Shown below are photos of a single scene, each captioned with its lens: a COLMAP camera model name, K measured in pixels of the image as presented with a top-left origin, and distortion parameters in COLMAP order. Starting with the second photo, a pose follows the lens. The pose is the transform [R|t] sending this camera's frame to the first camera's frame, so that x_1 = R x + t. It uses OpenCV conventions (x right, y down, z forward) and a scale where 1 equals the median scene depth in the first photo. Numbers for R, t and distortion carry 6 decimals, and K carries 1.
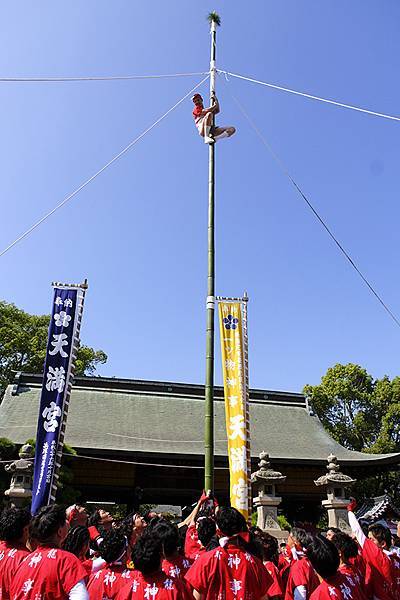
lens RADIAL K [[457.3, 0, 200.0], [0, 457.3, 300.0], [0, 0, 1]] dist [0.001759, 0.004311]
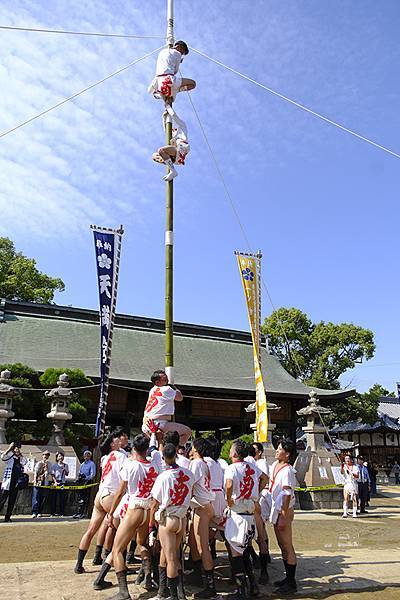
lens RADIAL K [[457.3, 0, 200.0], [0, 457.3, 300.0], [0, 0, 1]] dist [0.001759, 0.004311]
pose [[0.979684, 0.069613, 0.188077, -0.250172], [-0.097414, 0.984935, 0.142874, -0.040673], [-0.175298, -0.158293, 0.971707, -0.079698]]
